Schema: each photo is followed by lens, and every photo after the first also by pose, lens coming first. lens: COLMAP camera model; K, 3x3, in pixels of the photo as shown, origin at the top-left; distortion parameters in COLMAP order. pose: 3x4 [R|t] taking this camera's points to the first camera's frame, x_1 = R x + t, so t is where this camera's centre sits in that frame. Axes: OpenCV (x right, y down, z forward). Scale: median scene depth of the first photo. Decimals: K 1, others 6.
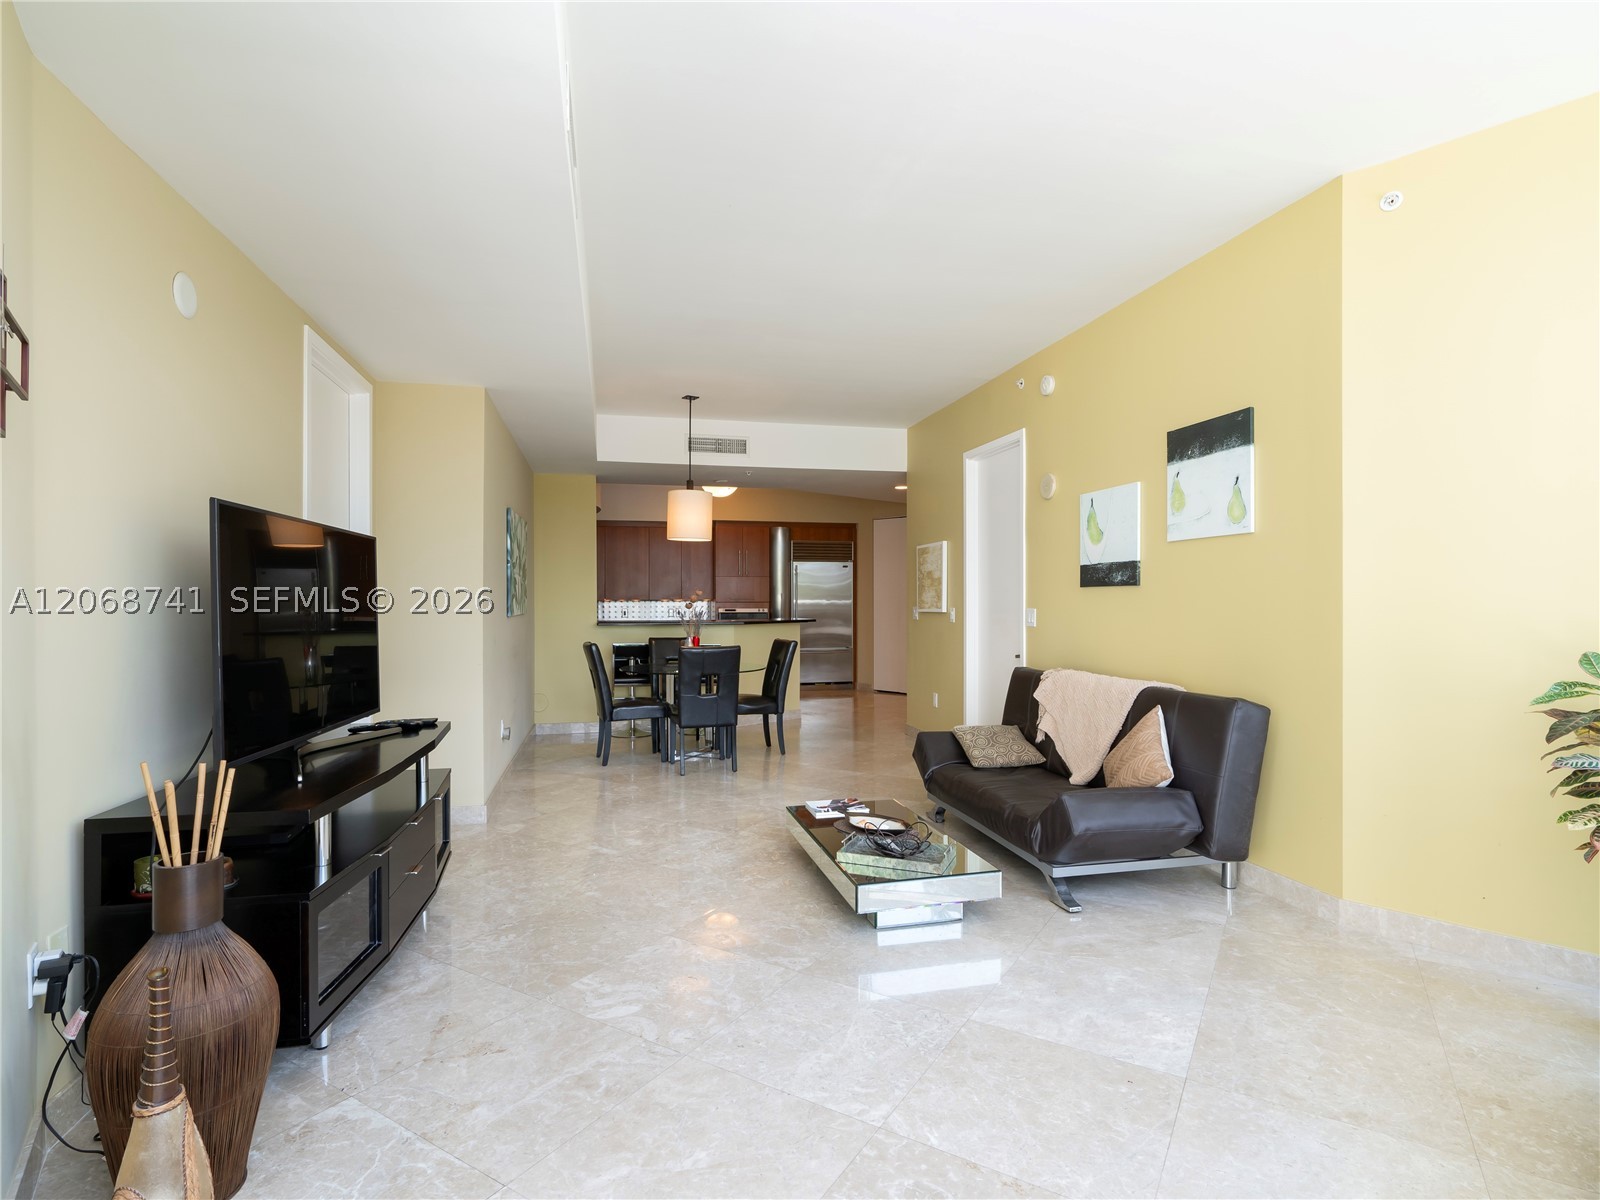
lens RADIAL K [[811.3, 0, 806.7], [0, 811.3, 602.3], [0, 0, 1]] dist [-0.009881, 0.004815]
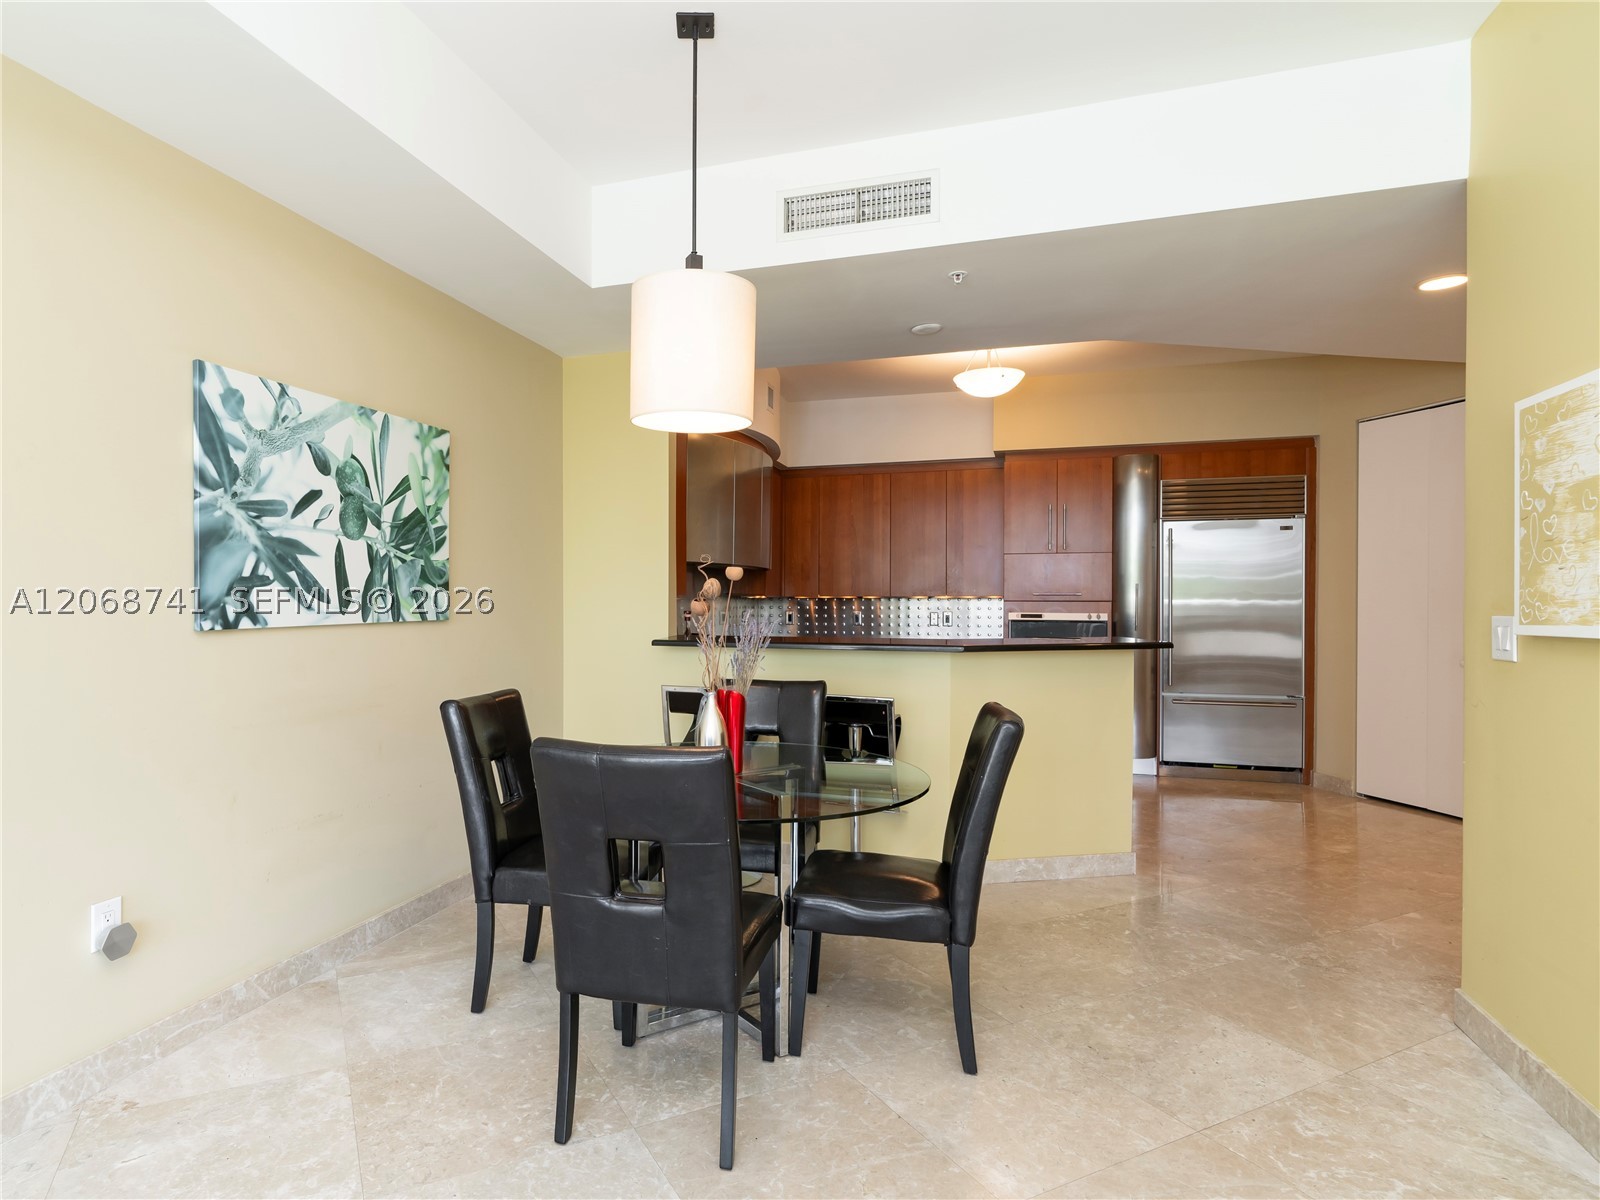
lens RADIAL K [[862.5, 0, 721.5], [0, 862.5, 606.4], [0, 0, 1]] dist [-0.007676, -0.004658]
pose [[0.840345, 0.009813, -0.541963, 0.043020], [-0.007531, 0.999951, 0.006428, 0.001122], [0.542000, -0.001320, 0.840378, 0.401529]]
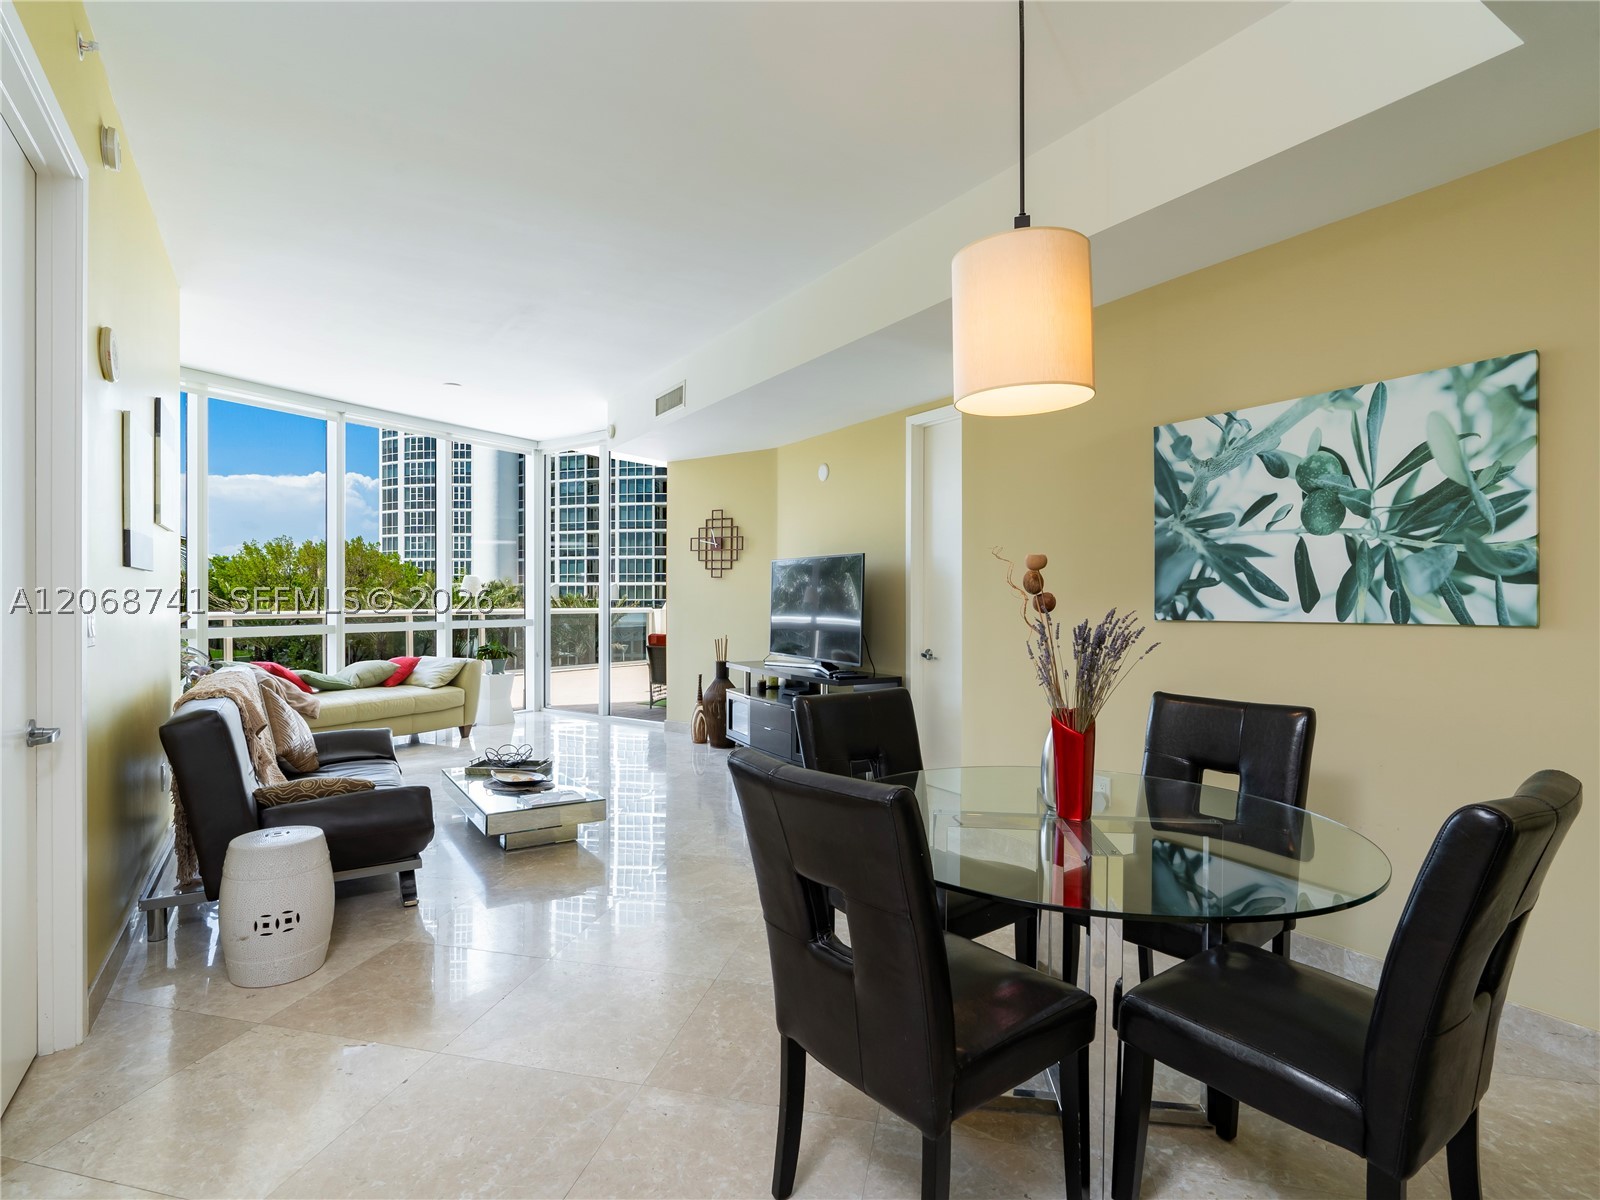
lens RADIAL K [[811.3, 0, 774.6], [0, 811.3, 606.8], [0, 0, 1]] dist [-0.009881, 0.004815]
pose [[-0.953069, 0.002922, -0.302740, 0.029534], [-0.000837, 0.999924, 0.012288, 0.001588], [0.302753, 0.011965, -0.952994, 0.760388]]
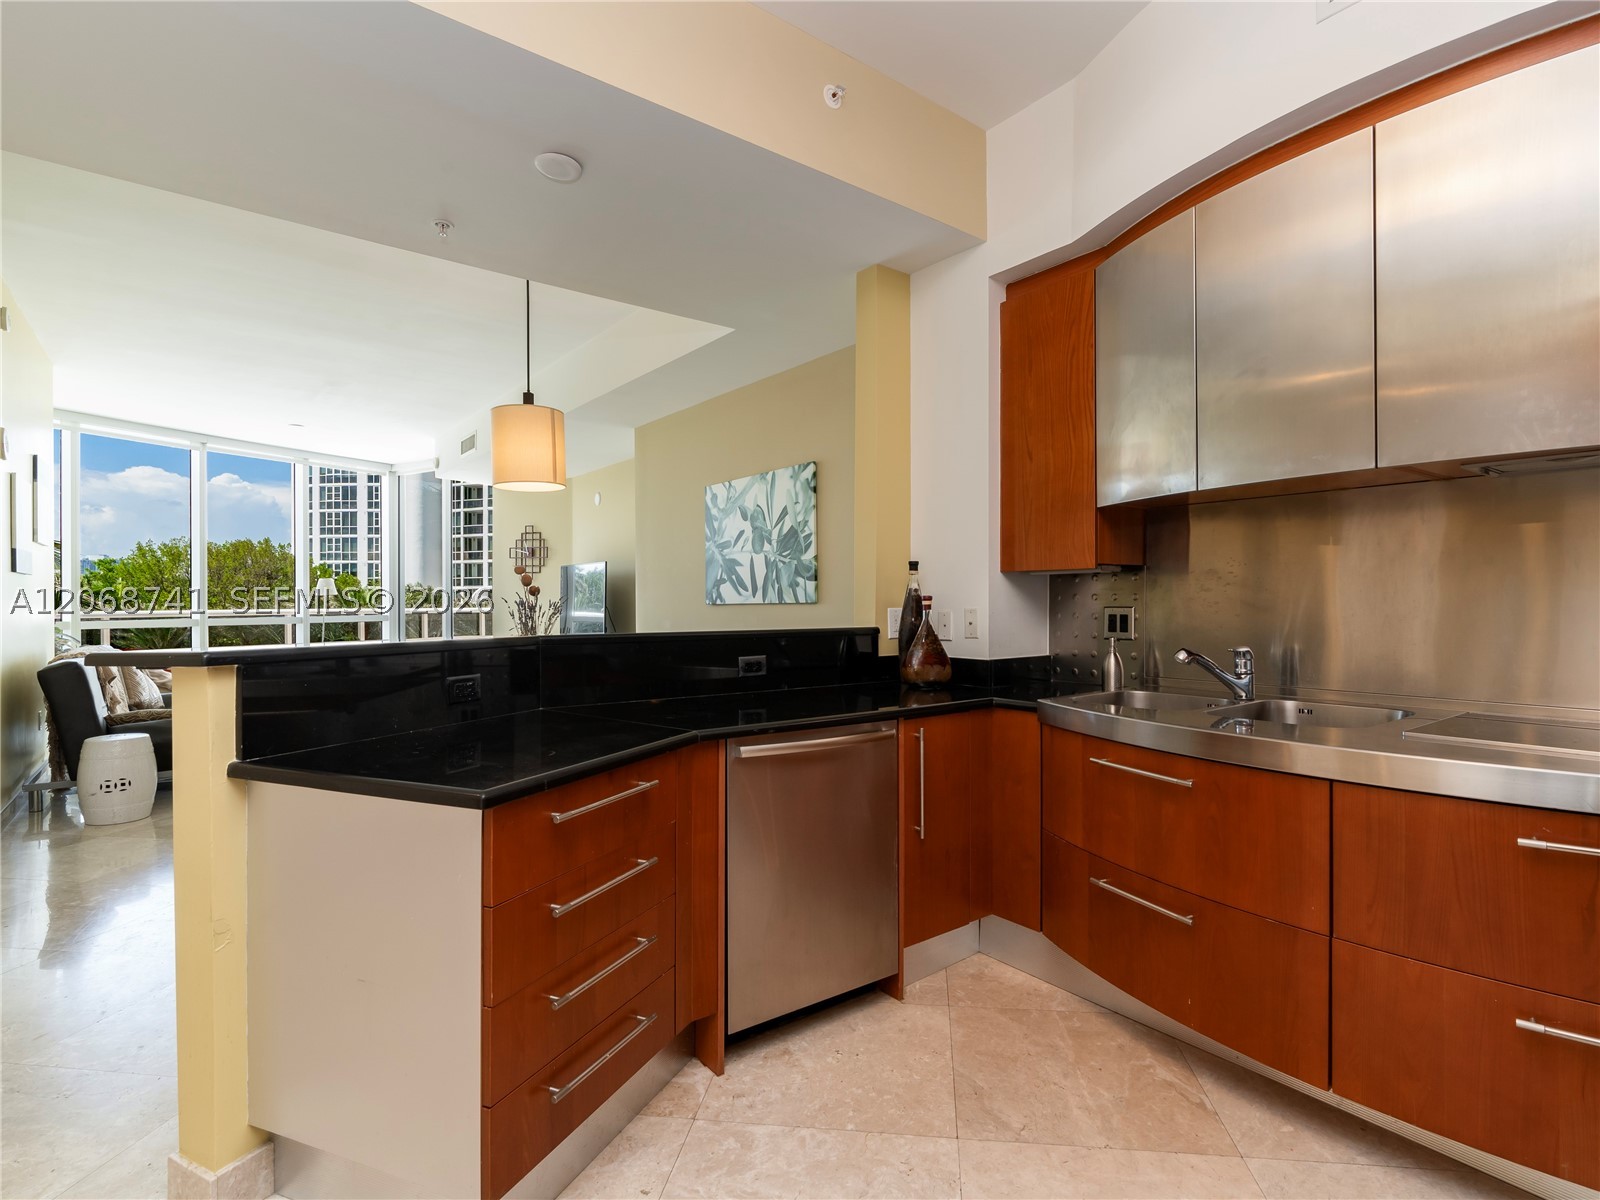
lens RADIAL K [[811.3, 0, 821.8], [0, 811.3, 605.3], [0, 0, 1]] dist [-0.009881, 0.004815]
pose [[-0.909516, 0.006422, -0.415619, -0.054267], [0.003593, 0.999965, 0.007588, 0.007313], [0.415653, 0.005408, -0.909507, 0.996008]]
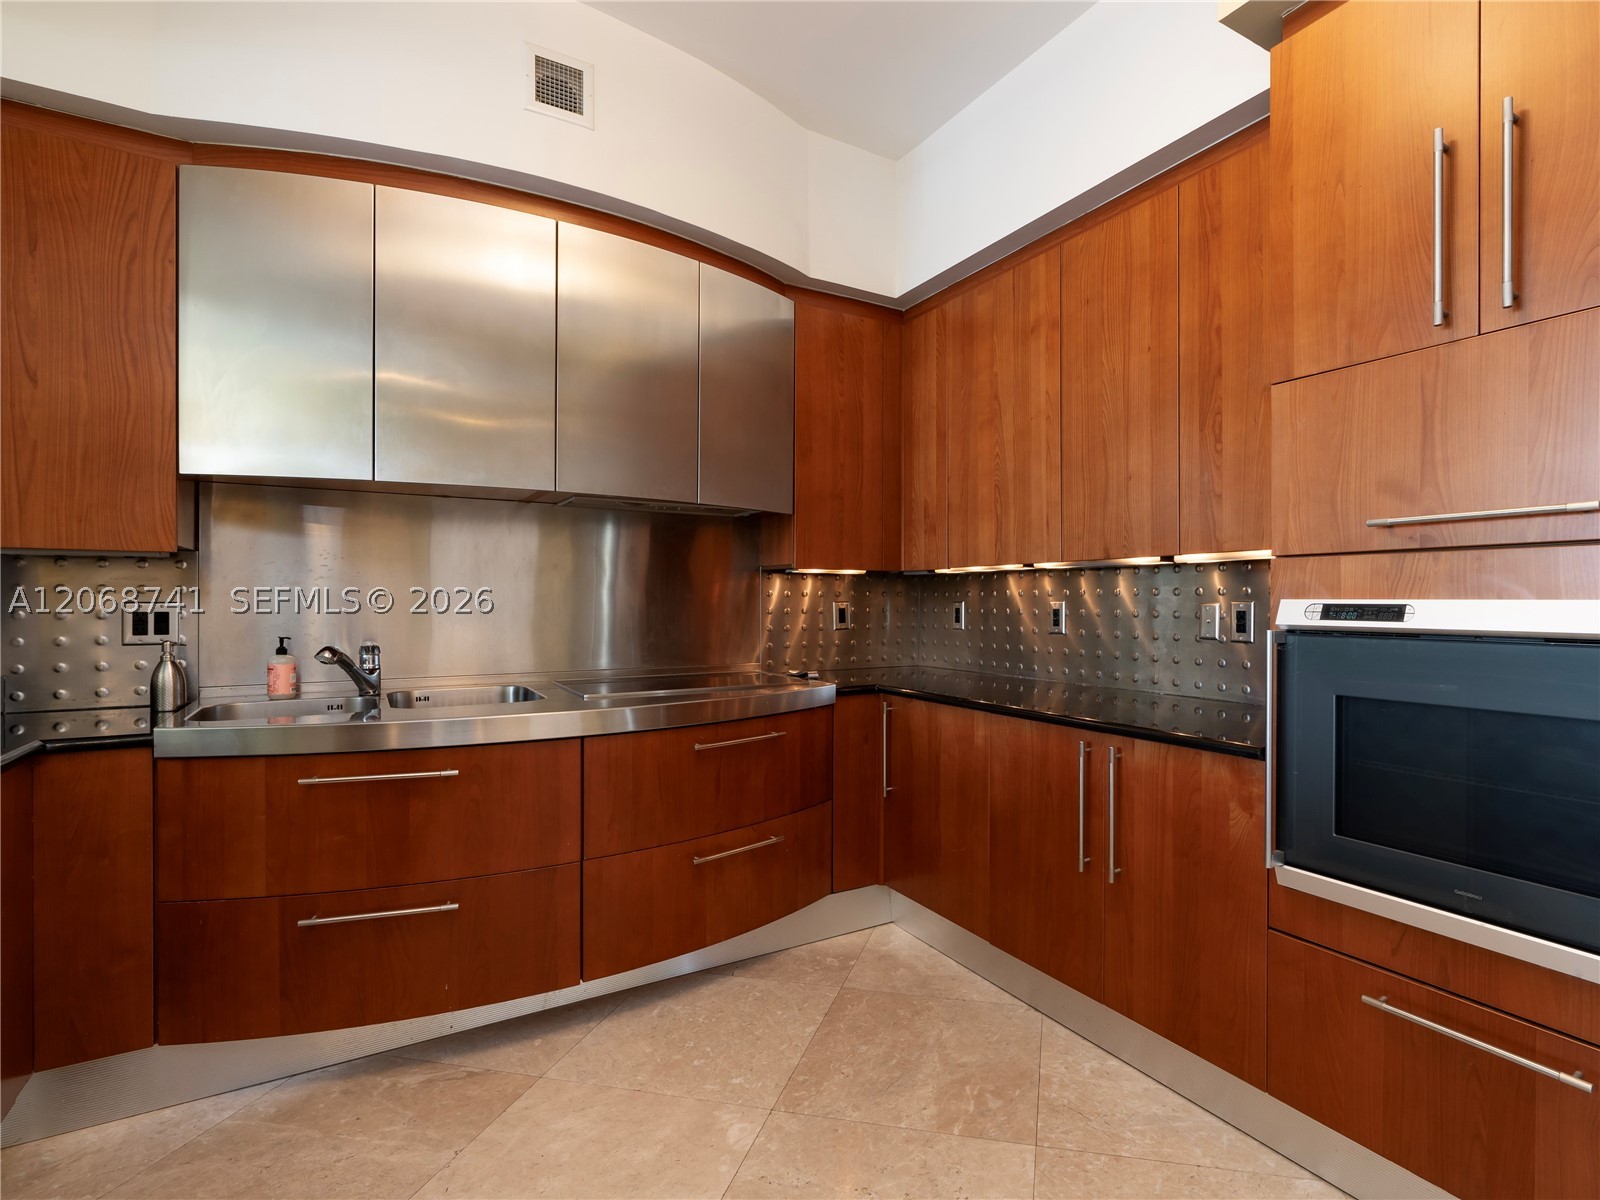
lens RADIAL K [[811.3, 0, 891.1], [0, 811.3, 604.4], [0, 0, 1]] dist [-0.009881, 0.004815]
pose [[0.331537, 0.010249, -0.943387, 0.004118], [-0.006186, 0.999943, 0.008689, 0.007883], [0.943422, 0.002955, 0.331581, 0.899599]]
